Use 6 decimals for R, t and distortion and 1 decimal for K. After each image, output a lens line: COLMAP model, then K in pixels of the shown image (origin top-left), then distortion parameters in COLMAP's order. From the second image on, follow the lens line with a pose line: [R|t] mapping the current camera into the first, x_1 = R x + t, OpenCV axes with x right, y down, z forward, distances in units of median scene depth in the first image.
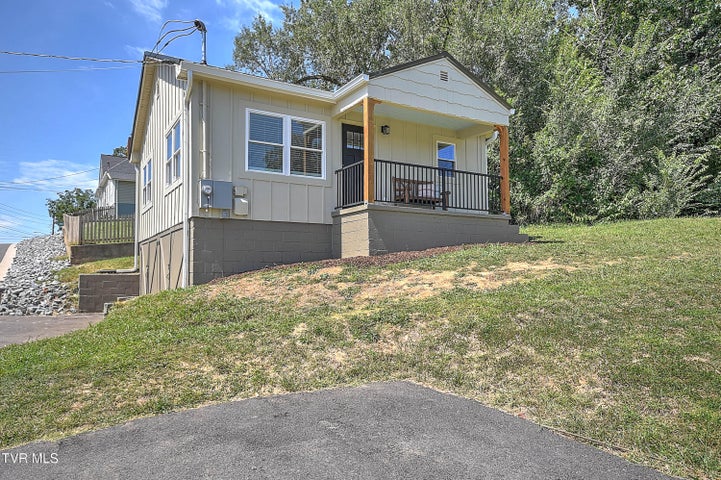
lens RADIAL K [[482.6, 0, 358.7], [0, 482.6, 235.3], [0, 0, 1]] dist [0.010187, 0.001360]
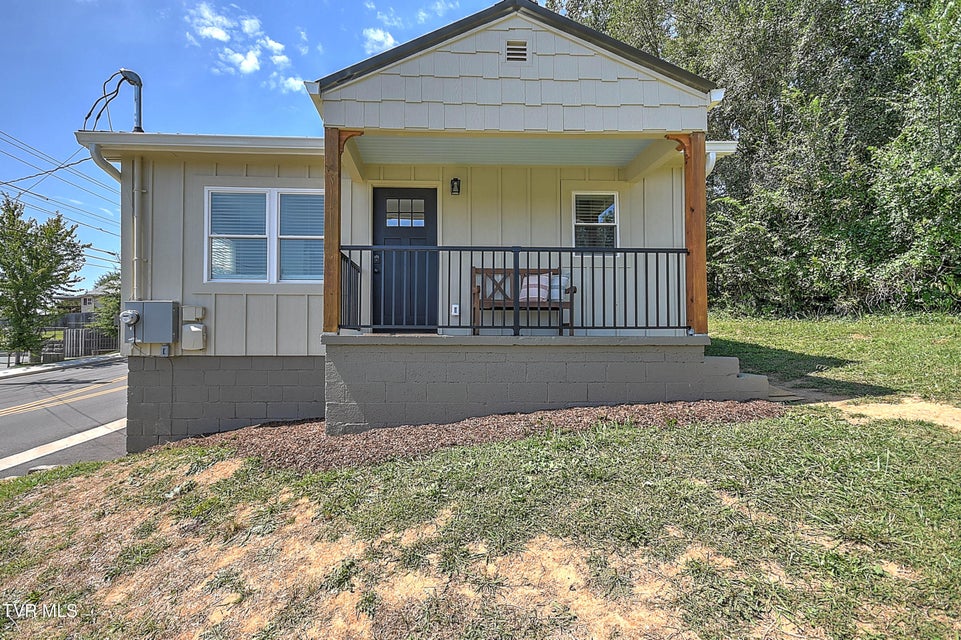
lens RADIAL K [[412.5, 0, 483.2], [0, 412.5, 313.6], [0, 0, 1]] dist [0.001945, 0.000249]
pose [[0.874890, -0.017488, -0.484006, 0.289082], [0.030931, 0.999325, 0.019804, -0.068572], [0.483333, -0.032297, 0.874841, 0.527676]]
